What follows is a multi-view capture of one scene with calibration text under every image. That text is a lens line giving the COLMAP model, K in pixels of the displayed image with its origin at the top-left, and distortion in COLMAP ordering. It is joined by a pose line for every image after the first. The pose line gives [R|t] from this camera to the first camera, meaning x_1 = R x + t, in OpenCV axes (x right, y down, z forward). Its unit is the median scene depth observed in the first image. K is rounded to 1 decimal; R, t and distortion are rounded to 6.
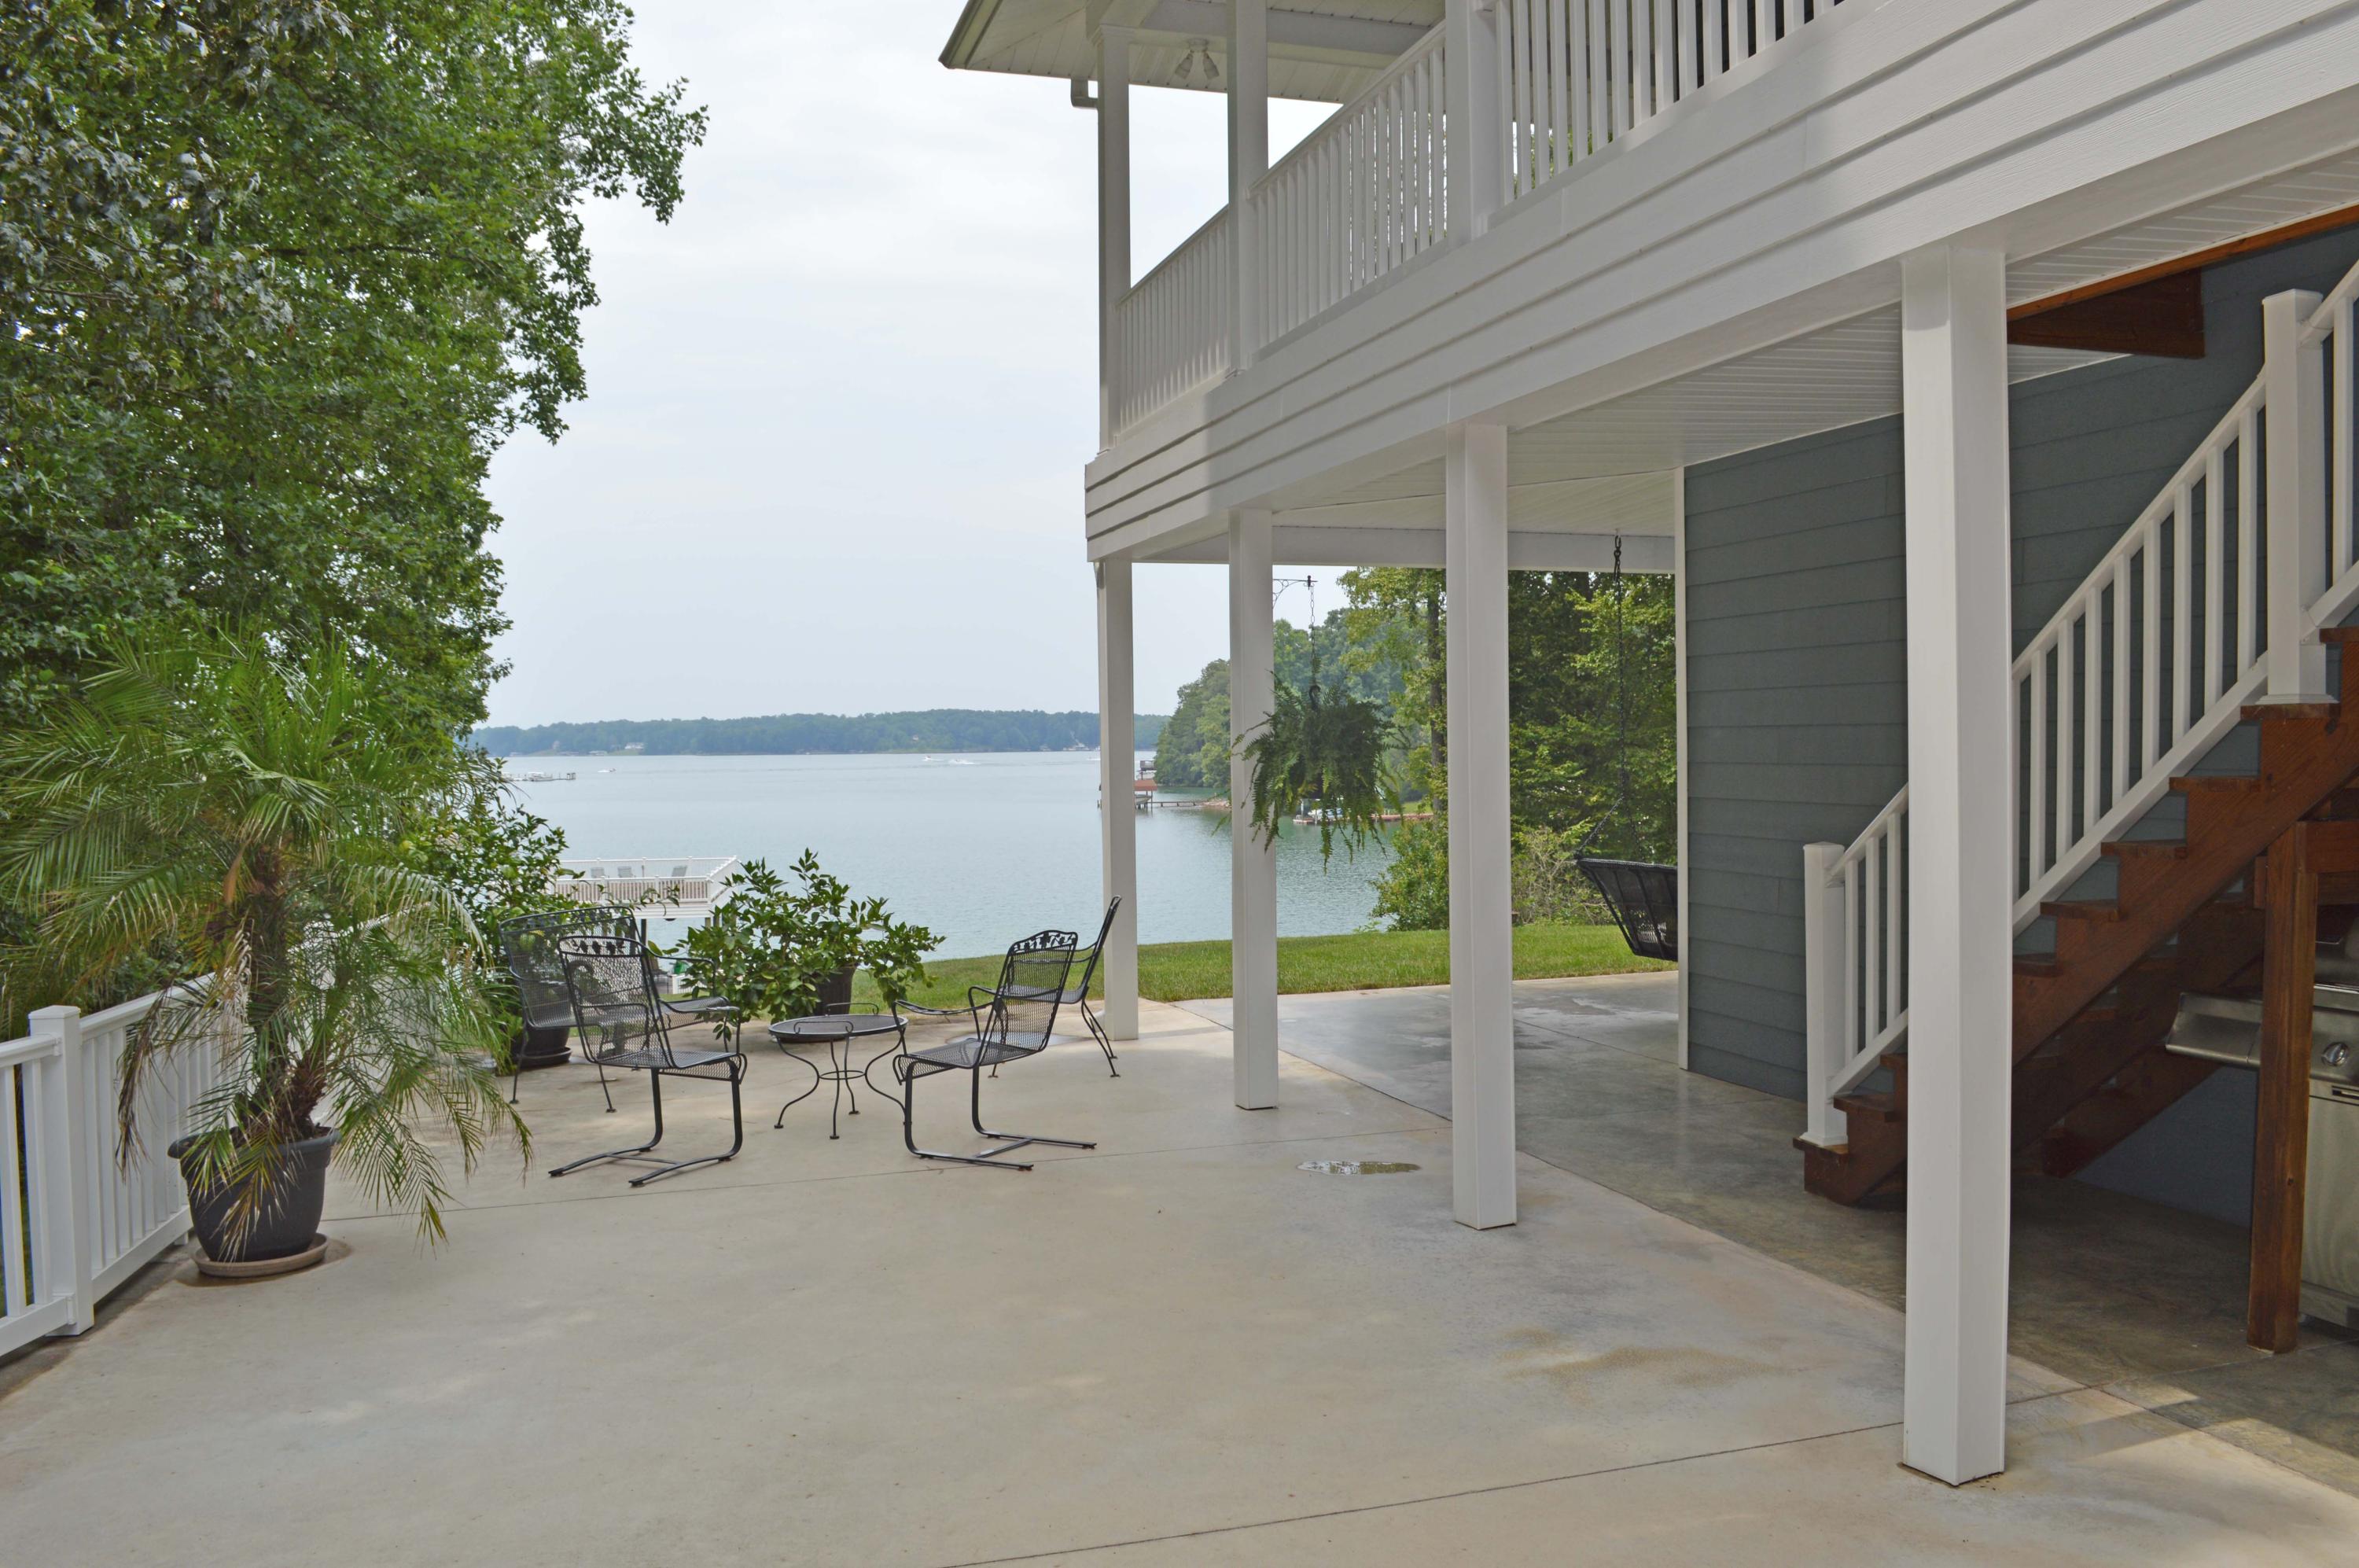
lens RADIAL K [[1898.4, 0, 1179.5], [0, 1898.4, 784.0], [0, 0, 1]] dist [-0.075302, -0.003612]
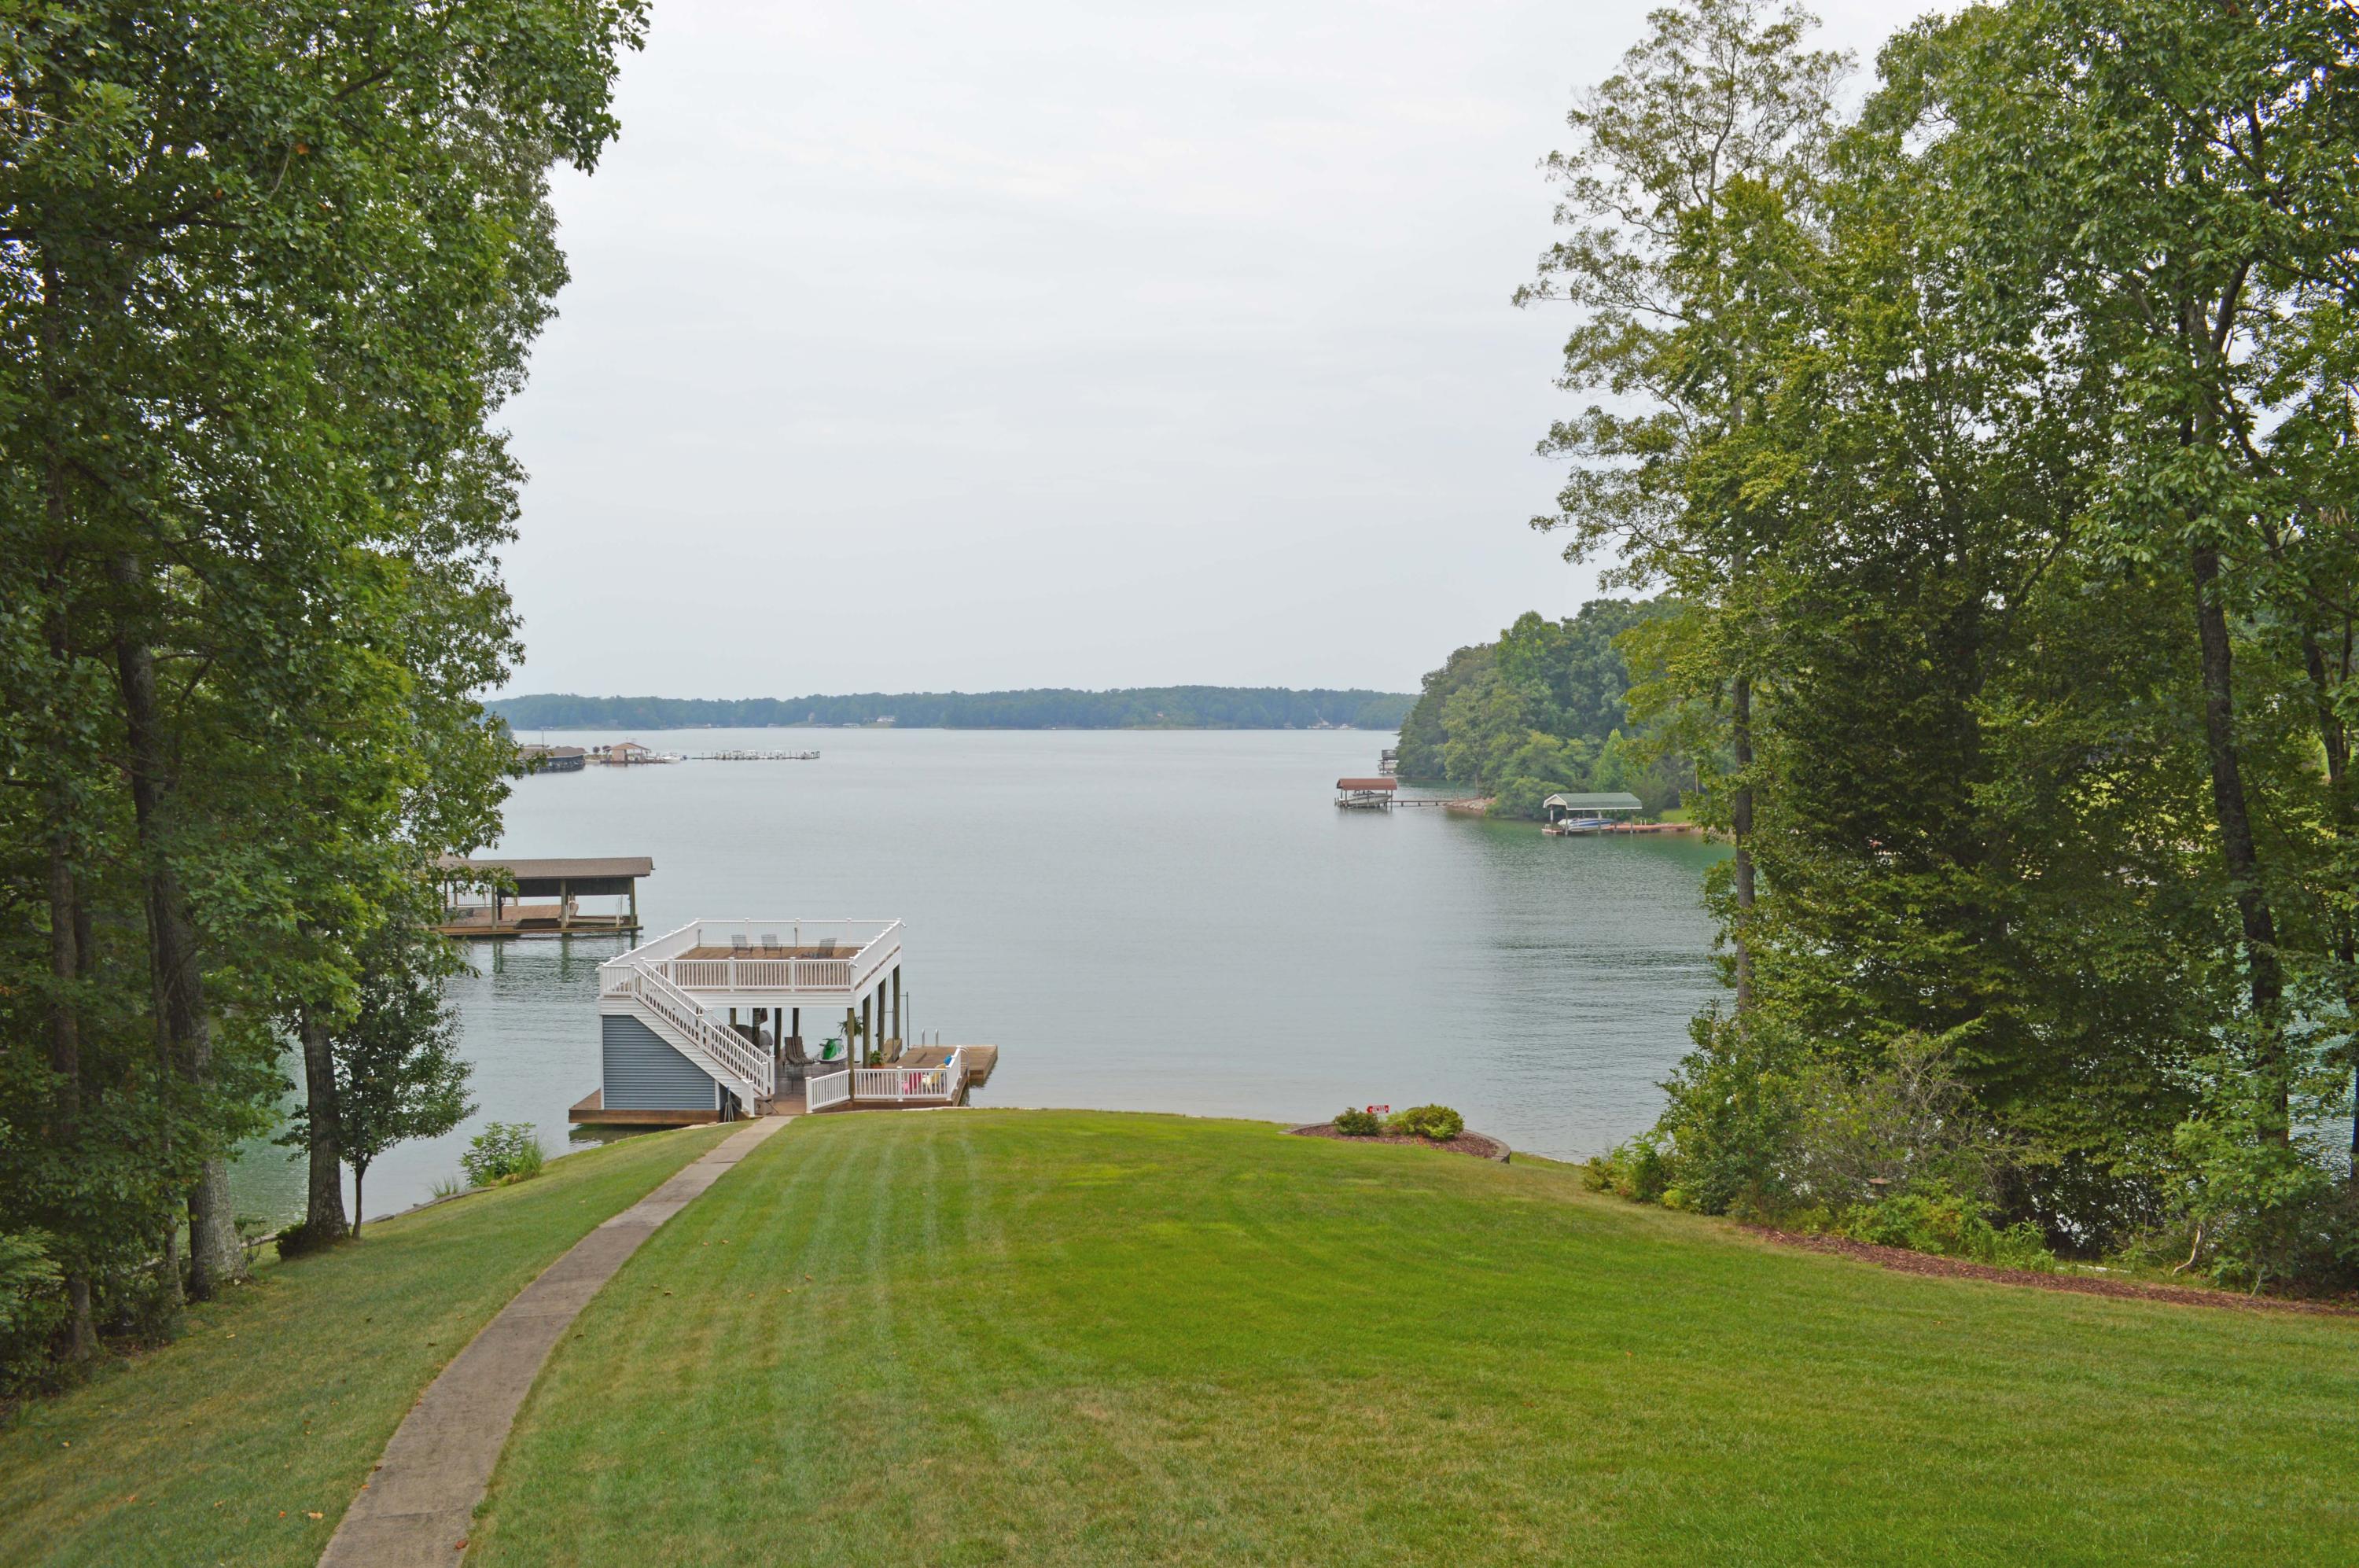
lens RADIAL K [[1900.7, 0, 1179.5], [0, 1900.7, 784.0], [0, 0, 1]] dist [-0.074768, 0.001769]
pose [[0.991692, 0.014567, -0.127808, 0.001718], [-0.012986, 0.999829, 0.013195, -0.011397], [0.127978, -0.011426, 0.991711, 0.044143]]
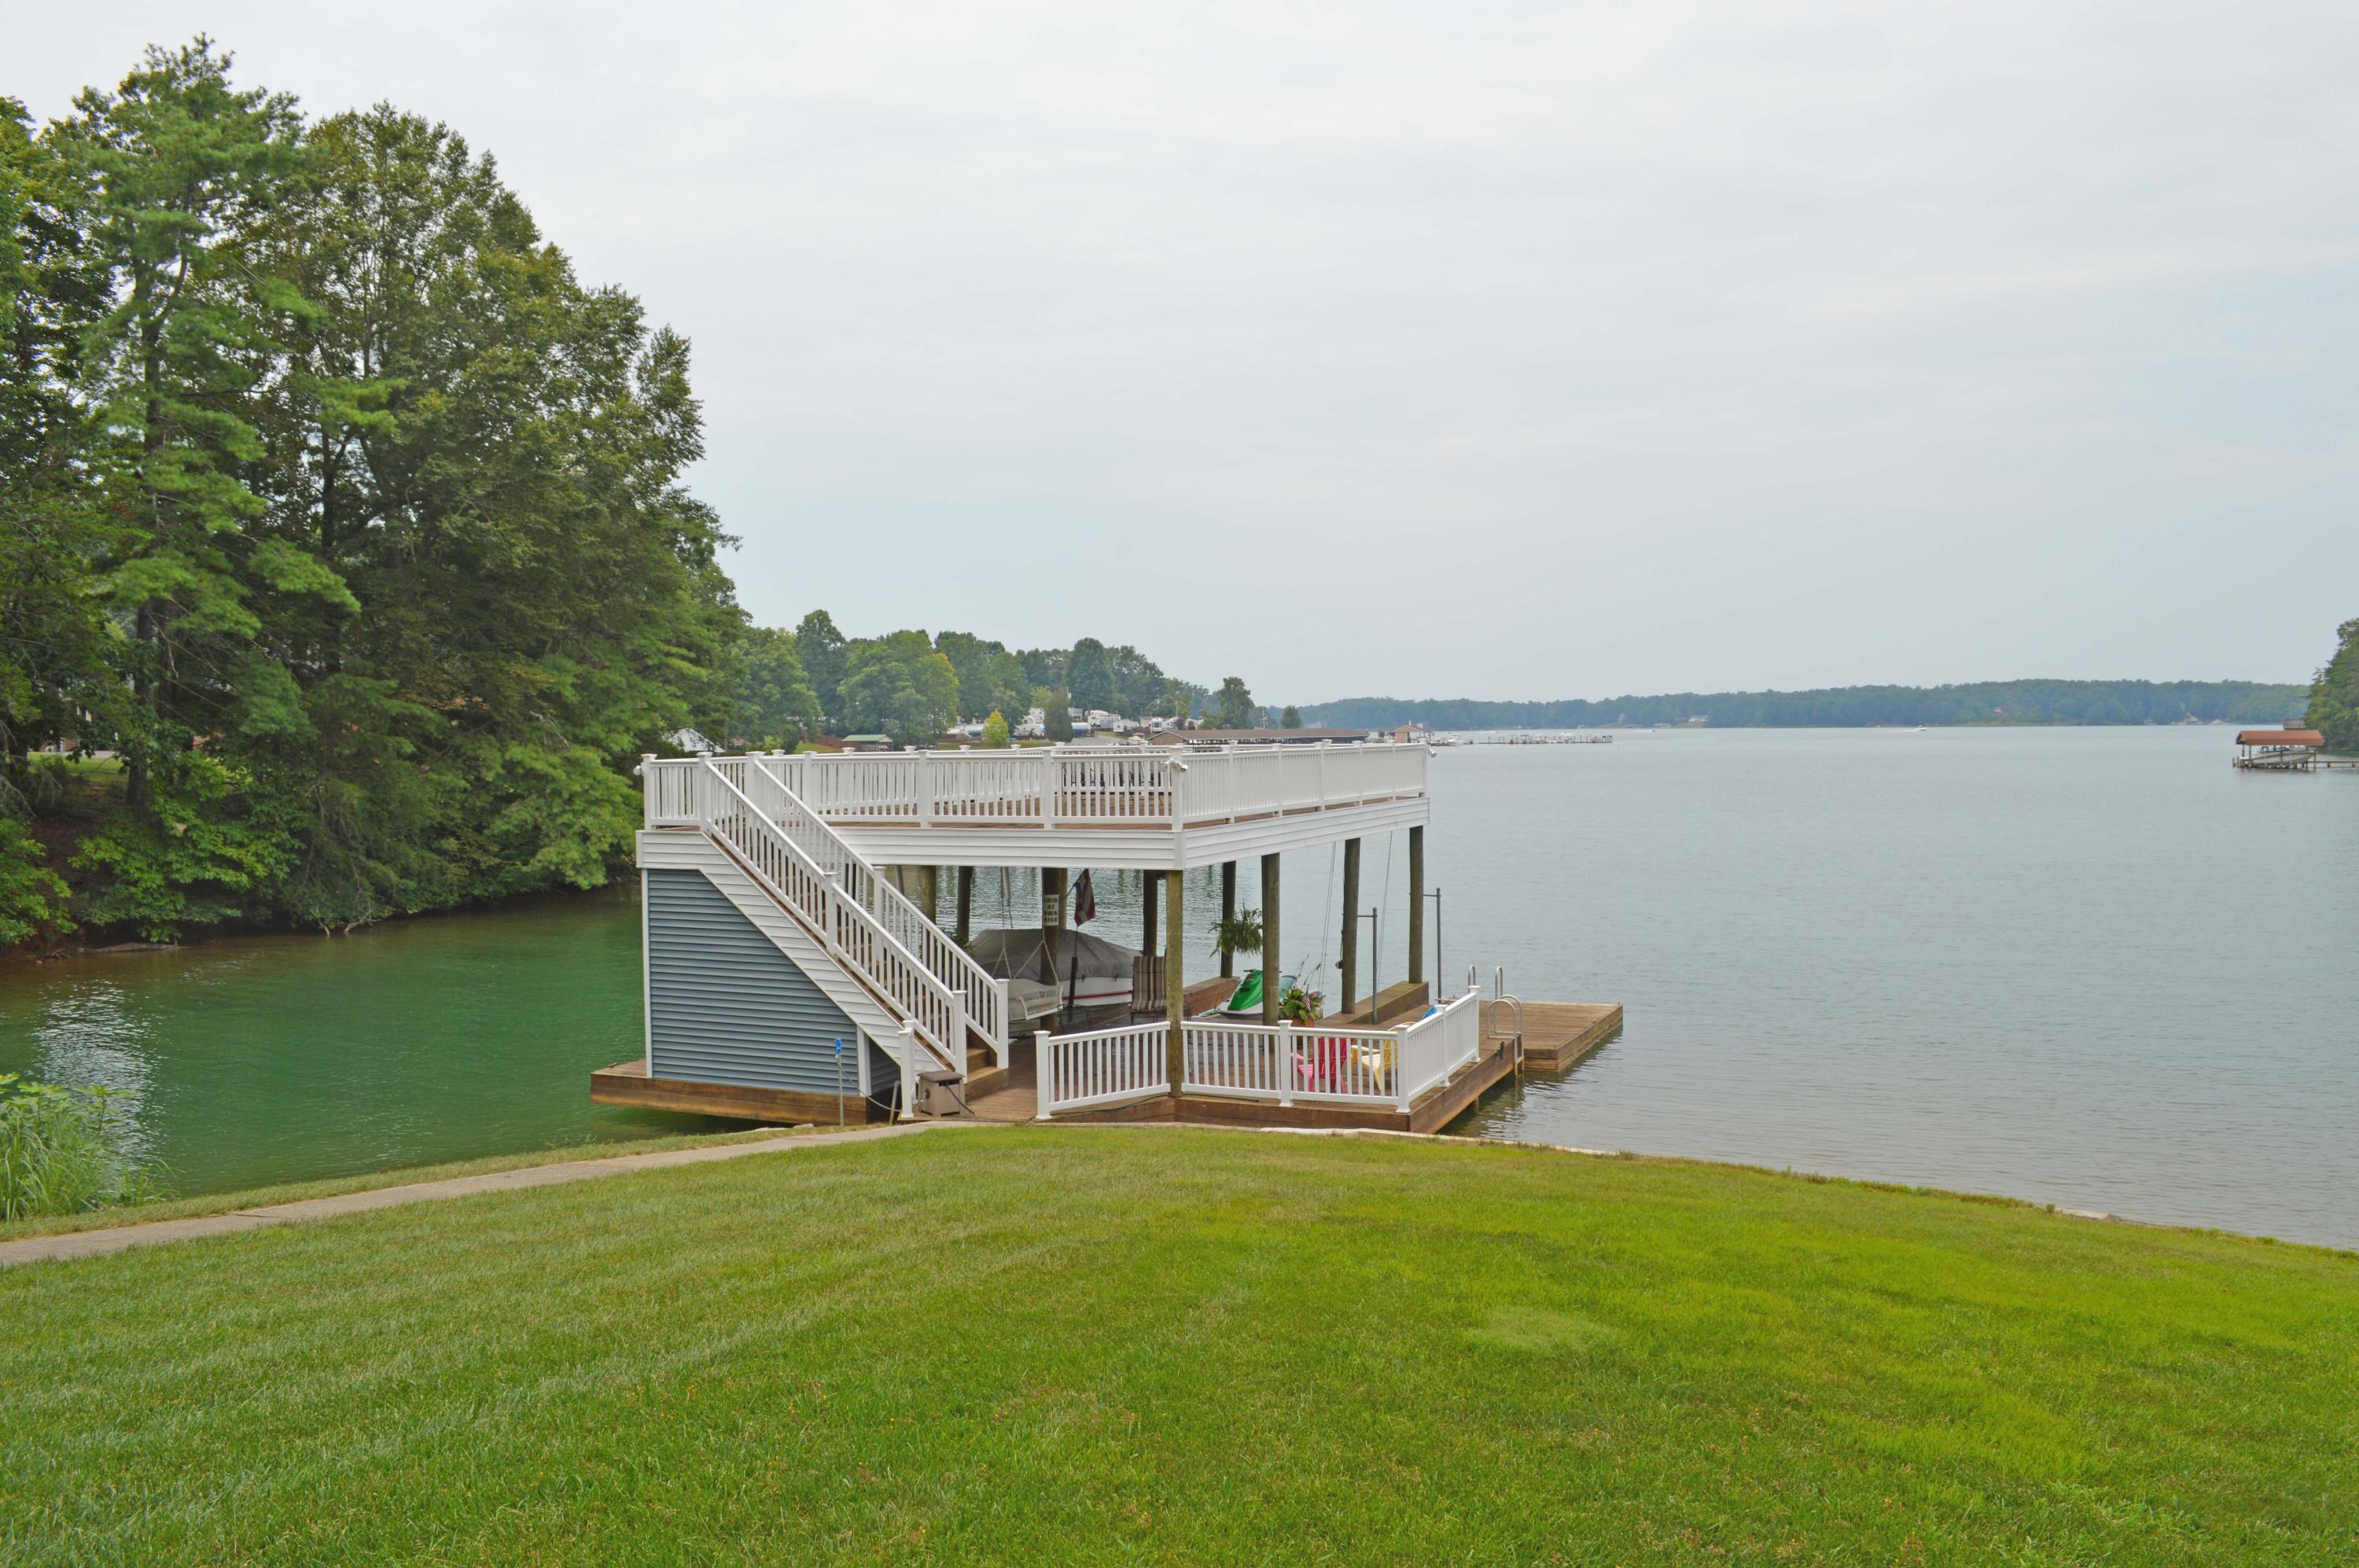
lens RADIAL K [[1900.7, 0, 1179.5], [0, 1900.7, 784.0], [0, 0, 1]] dist [-0.074768, 0.001769]
pose [[0.852237, 0.018105, -0.522843, -0.016472], [-0.010926, 0.999799, 0.016811, 0.012639], [0.523042, -0.008614, 0.852263, 0.181917]]
